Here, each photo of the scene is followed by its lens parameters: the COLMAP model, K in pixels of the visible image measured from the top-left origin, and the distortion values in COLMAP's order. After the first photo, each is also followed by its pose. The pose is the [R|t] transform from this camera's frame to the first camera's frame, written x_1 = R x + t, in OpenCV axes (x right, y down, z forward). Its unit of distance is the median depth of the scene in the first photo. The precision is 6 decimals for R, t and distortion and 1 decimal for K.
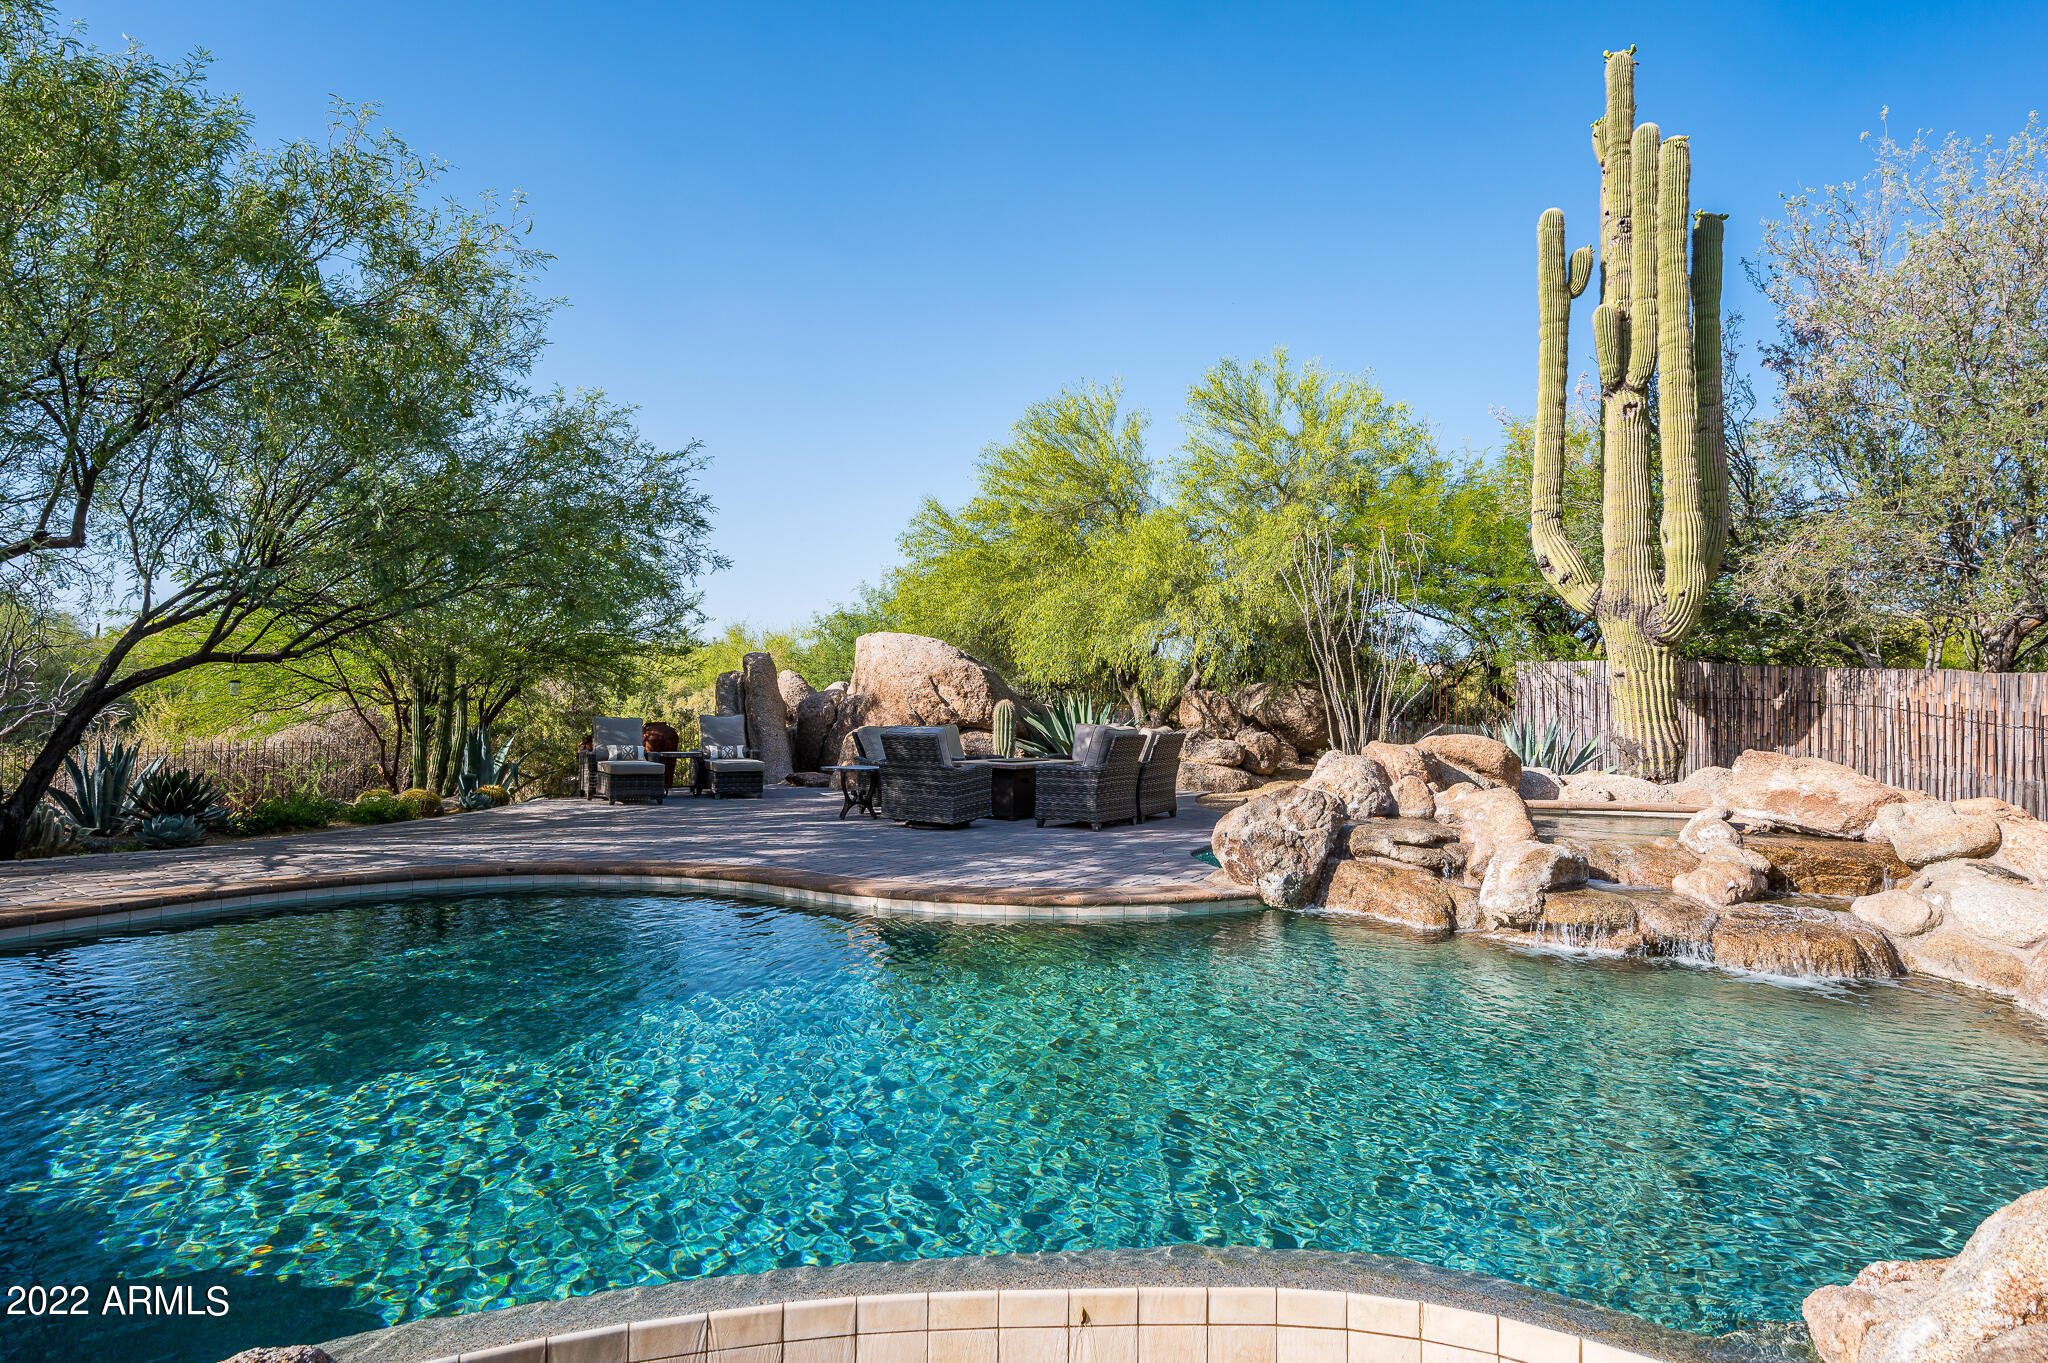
lens RADIAL K [[1008.7, 0, 1023.8], [0, 1008.7, 696.3], [0, 0, 1]] dist [0.004334, 0.000191]
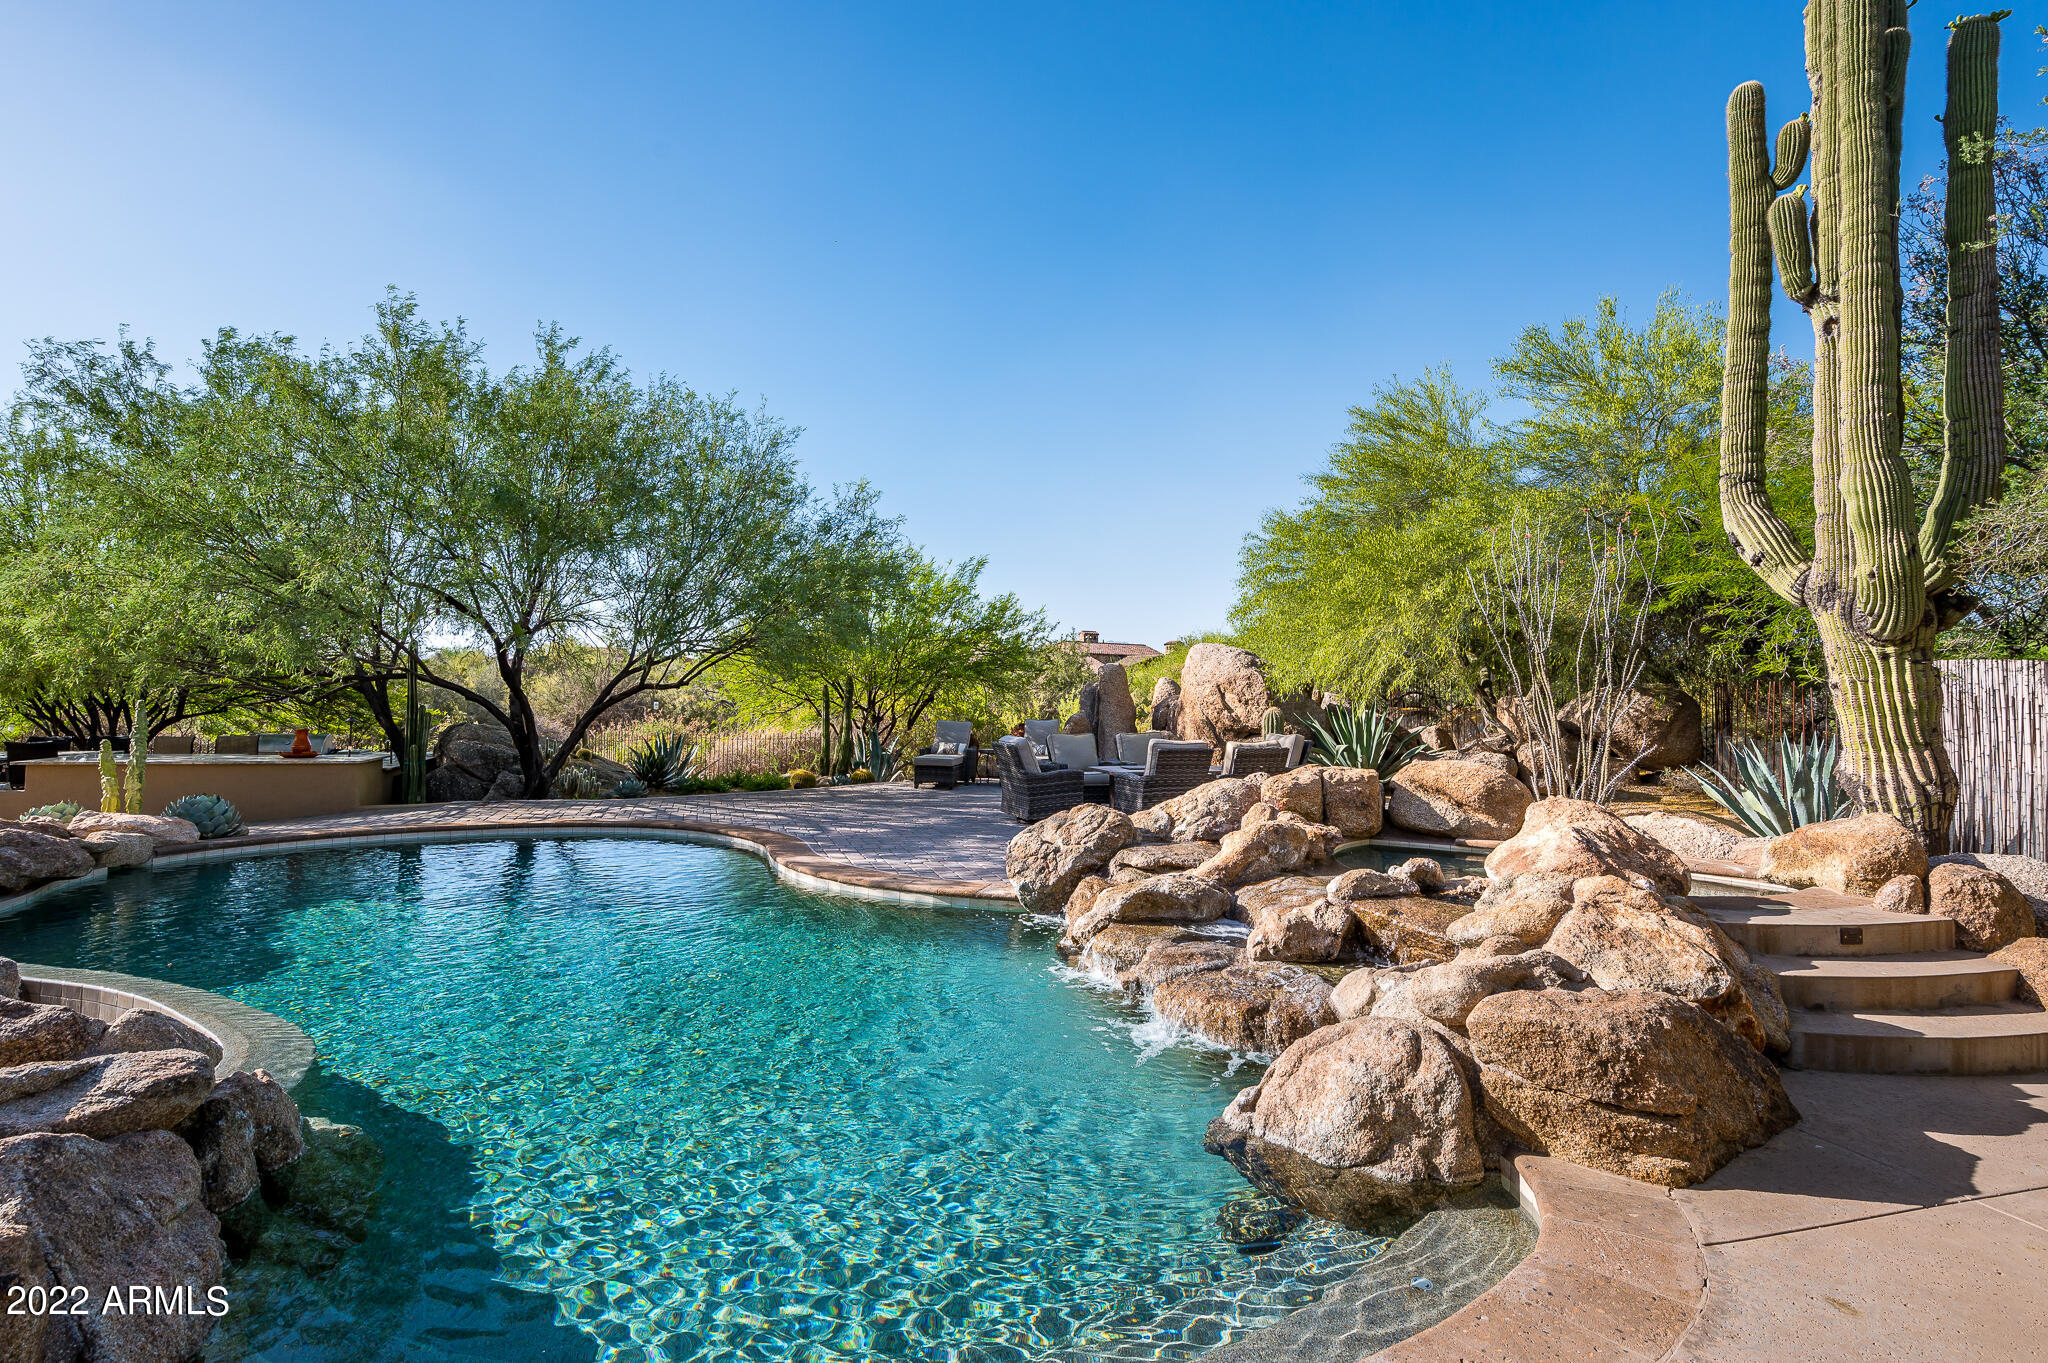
lens RADIAL K [[985.4, 0, 1022.2], [0, 985.4, 676.8], [0, 0, 1]] dist [-0.005942, -0.000425]
pose [[0.804590, -0.011505, -0.593719, 0.522604], [0.003147, 0.999881, -0.015112, -0.018622], [0.593822, 0.010291, 0.804530, 0.074100]]
